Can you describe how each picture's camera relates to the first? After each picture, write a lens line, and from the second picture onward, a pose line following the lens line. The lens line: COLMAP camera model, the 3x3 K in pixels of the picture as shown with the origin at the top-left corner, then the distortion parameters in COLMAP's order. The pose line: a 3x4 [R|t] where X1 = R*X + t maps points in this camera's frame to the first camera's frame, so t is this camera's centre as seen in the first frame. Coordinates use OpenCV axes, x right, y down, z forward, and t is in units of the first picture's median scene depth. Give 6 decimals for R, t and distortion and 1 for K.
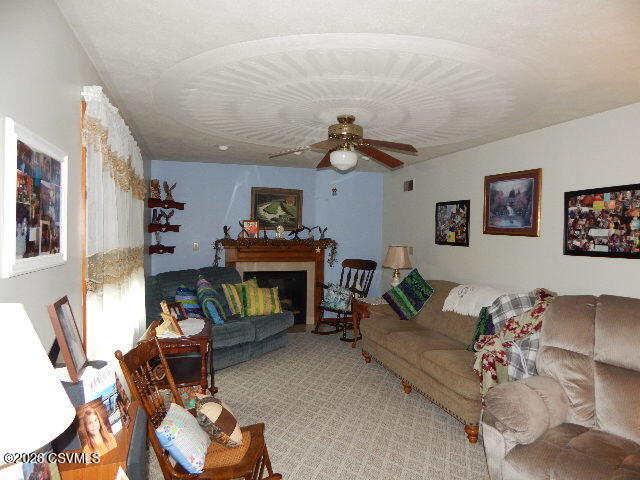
lens RADIAL K [[427.0, 0, 323.7], [0, 427.0, 244.4], [0, 0, 1]] dist [0.006944, -0.010433]
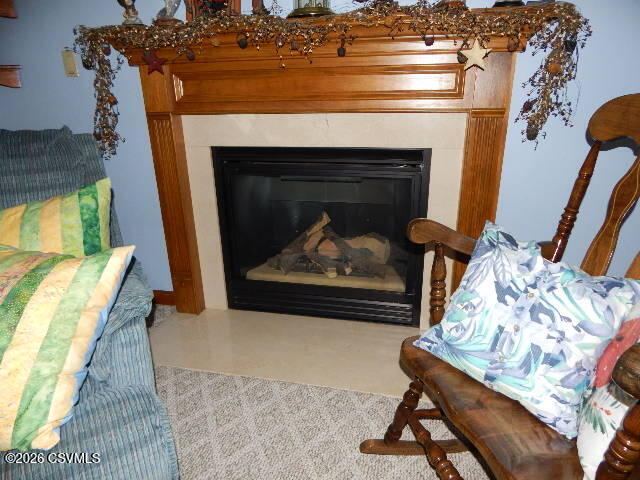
lens RADIAL K [[427.0, 0, 320.3], [0, 427.0, 241.7], [0, 0, 1]] dist [0.006944, -0.010433]
pose [[0.860861, 0.150255, -0.486149, 0.055639], [0.014305, 0.947884, 0.318295, 0.045142], [0.508639, -0.280962, 0.813847, 1.085074]]
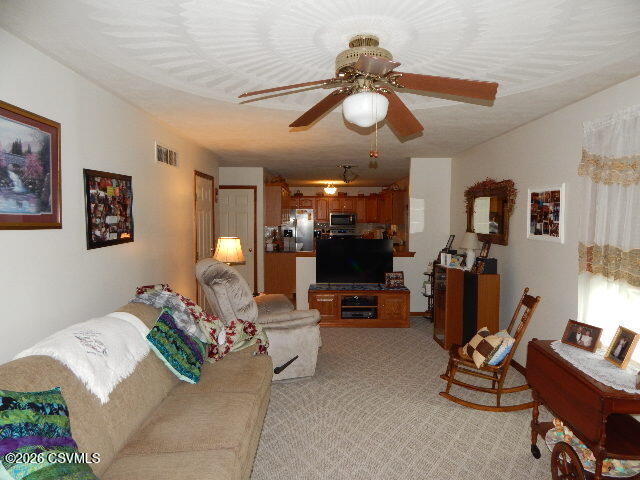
lens RADIAL K [[427.0, 0, 318.1], [0, 427.0, 234.4], [0, 0, 1]] dist [0.006944, -0.010433]
pose [[-0.956955, -0.031335, 0.288540, -0.054188], [-0.008798, 0.996830, 0.079074, -0.053668], [-0.290103, 0.073132, -0.954197, 1.273621]]
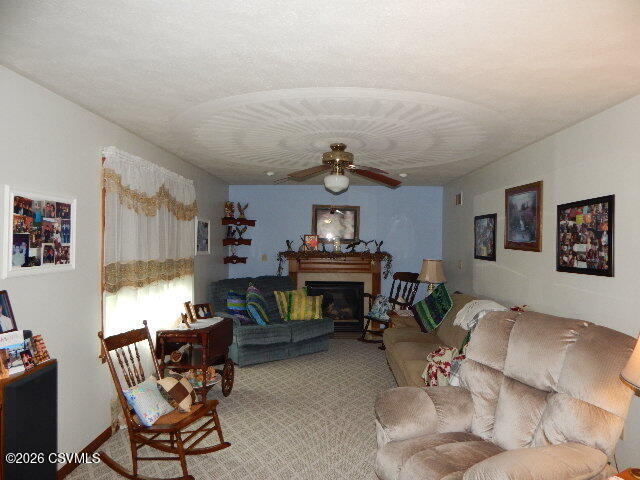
lens RADIAL K [[427.0, 0, 317.1], [0, 427.0, 238.9], [0, 0, 1]] dist [0.006944, -0.010433]
pose [[0.946072, -0.005518, -0.323908, 0.285442], [-0.007078, 0.999264, -0.037699, -0.005619], [0.323878, 0.037958, 0.945337, -0.060513]]
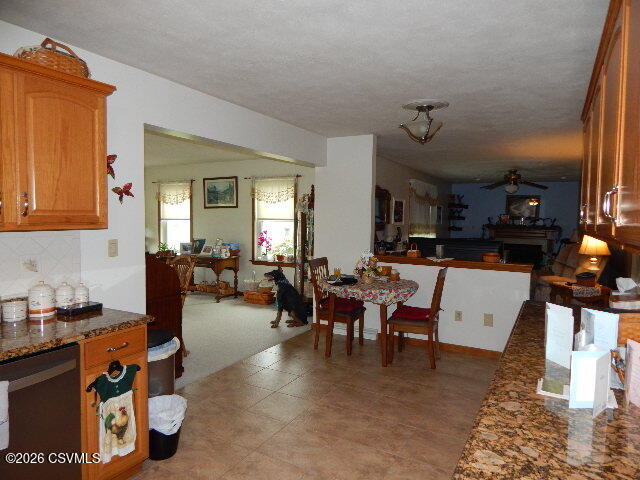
lens RADIAL K [[427.0, 0, 320.2], [0, 427.0, 236.3], [0, 0, 1]] dist [0.006944, -0.010433]
pose [[0.697204, 0.034514, -0.716042, 0.789164], [-0.037125, 0.999238, 0.012016, 0.058779], [0.715911, 0.018205, 0.697954, -1.083104]]
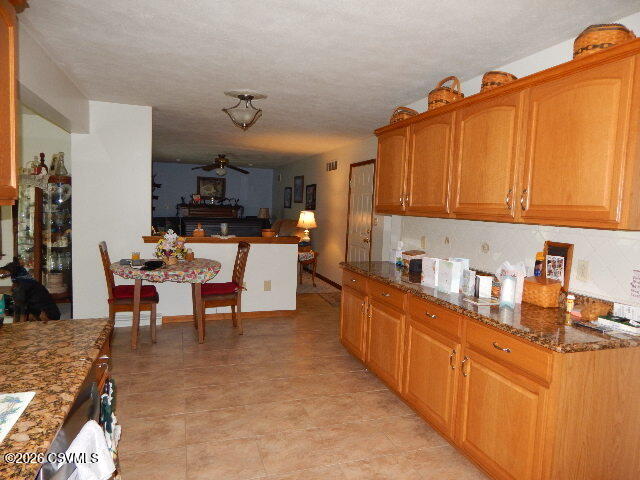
lens RADIAL K [[427.0, 0, 326.7], [0, 427.0, 240.2], [0, 0, 1]] dist [0.006944, -0.010433]
pose [[0.998990, 0.017957, 0.041186, 0.462288], [-0.019836, 0.998759, 0.045684, 0.068489], [-0.040315, -0.046454, 0.998107, -1.284047]]
